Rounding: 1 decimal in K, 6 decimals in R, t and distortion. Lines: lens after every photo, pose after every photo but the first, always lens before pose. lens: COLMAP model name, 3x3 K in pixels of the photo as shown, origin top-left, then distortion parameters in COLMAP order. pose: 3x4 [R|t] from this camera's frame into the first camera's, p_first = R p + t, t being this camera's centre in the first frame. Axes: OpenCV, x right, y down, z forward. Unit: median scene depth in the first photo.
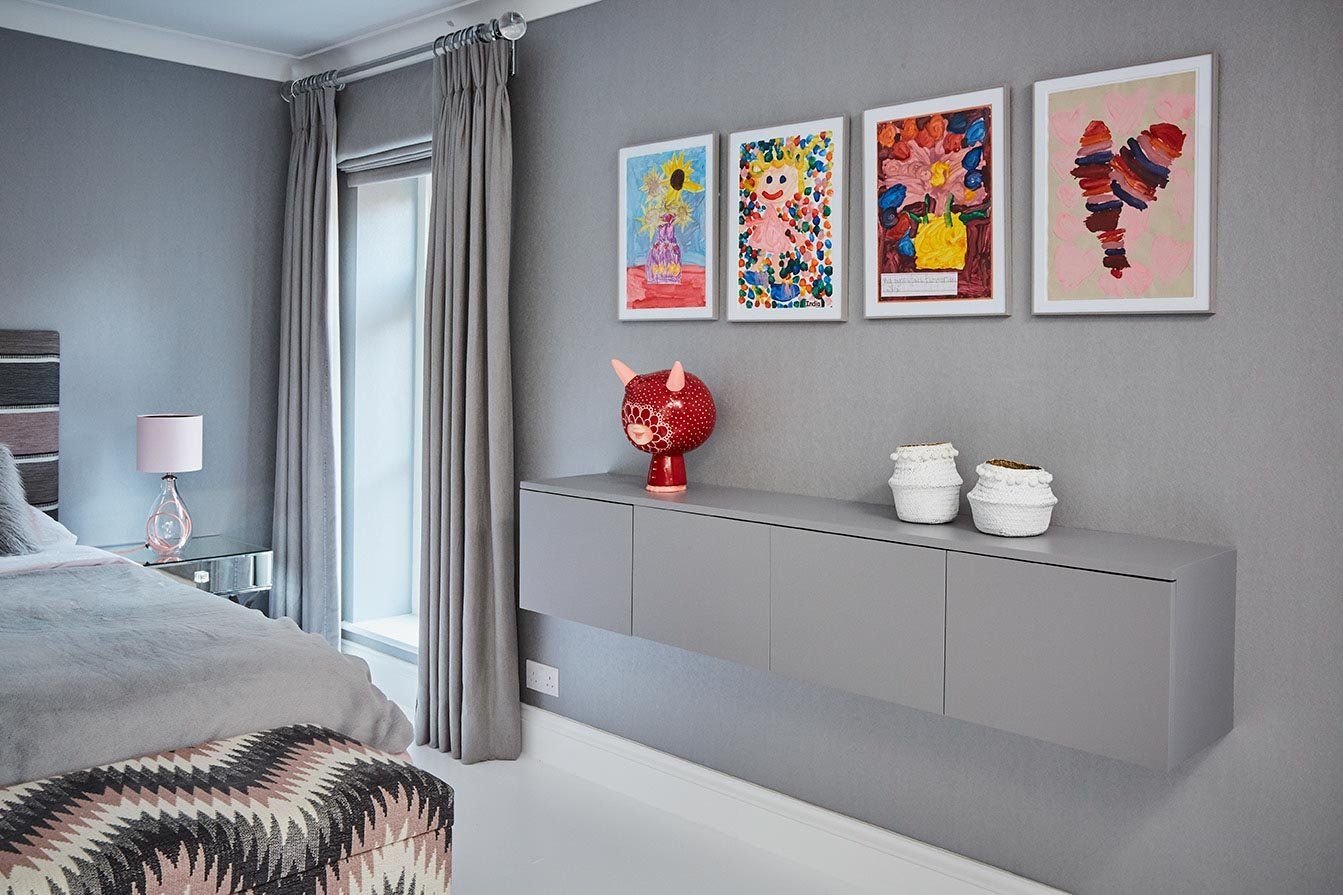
lens RADIAL K [[1246.7, 0, 671.5], [0, 1246.7, 447.5], [0, 0, 1]] dist [-0.001077, 0.004094]
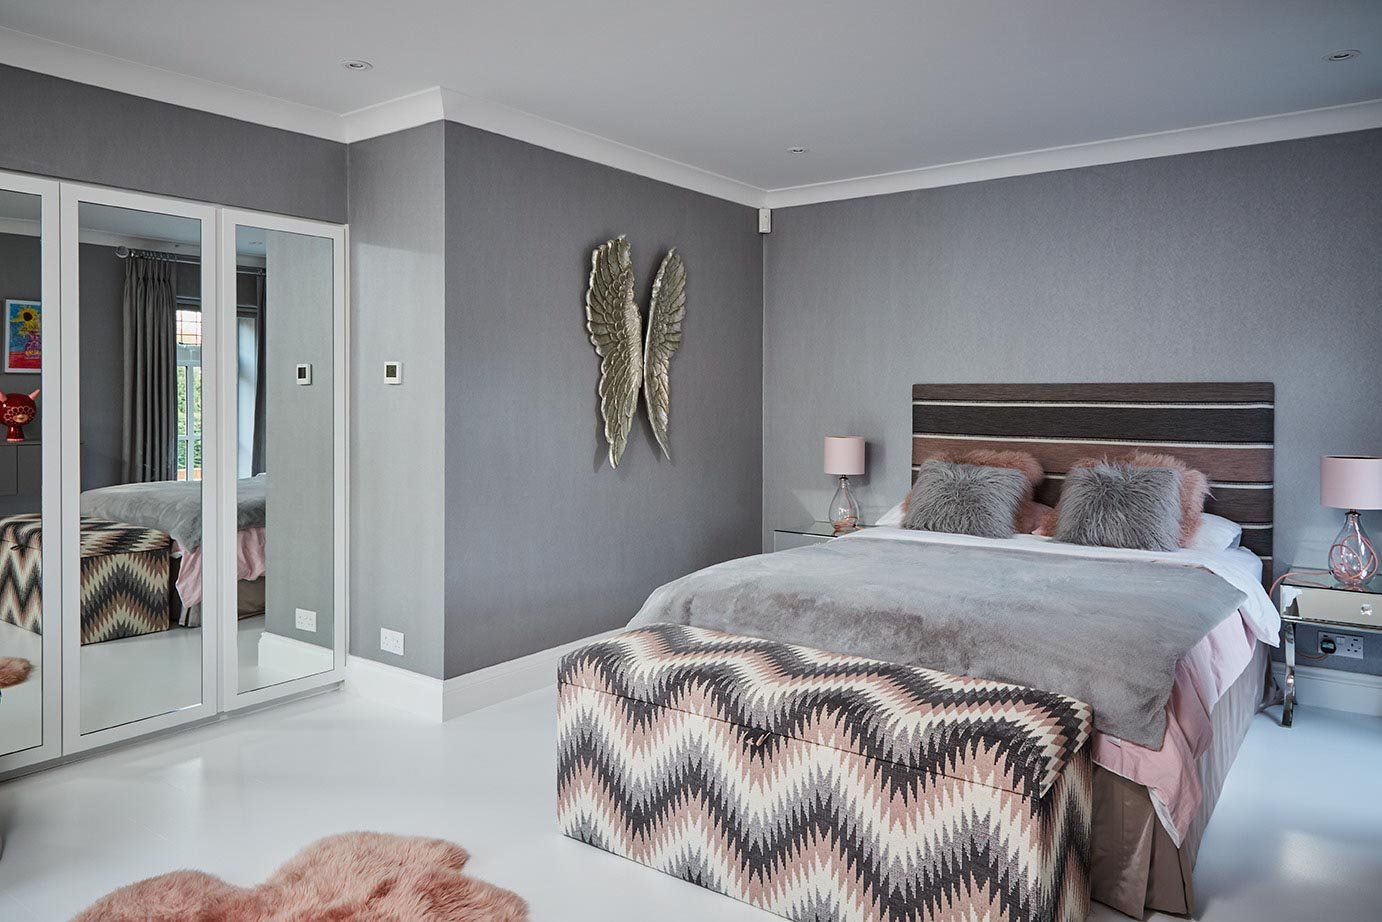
lens RADIAL K [[996.3, 0, 691.0], [0, 996.3, 461.0], [0, 0, 1]] dist [0.033040, -0.004791]
pose [[0.167748, 0.060989, -0.983941, 0.518510], [-0.084343, 0.995313, 0.047315, -0.022049], [0.982215, 0.075052, 0.172106, 0.380549]]
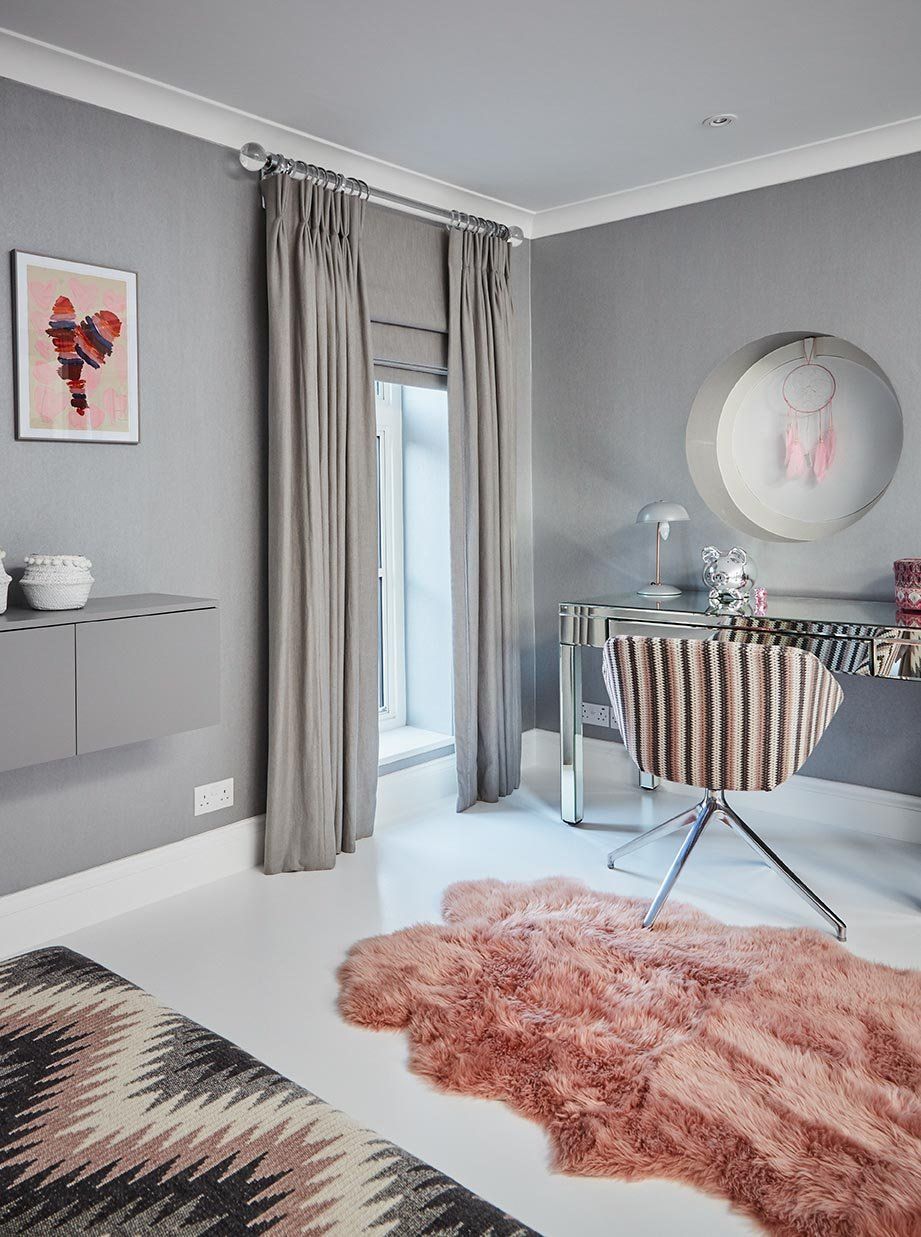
lens RADIAL K [[966.4, 0, 460.5], [0, 966.4, 618.5], [0, 0, 1]] dist [0.002222, 0.002503]
pose [[-0.095293, -0.138051, 0.985830, -0.652209], [0.093971, 0.984667, 0.146972, -0.025587], [-0.991004, 0.106645, -0.080859, 0.573661]]
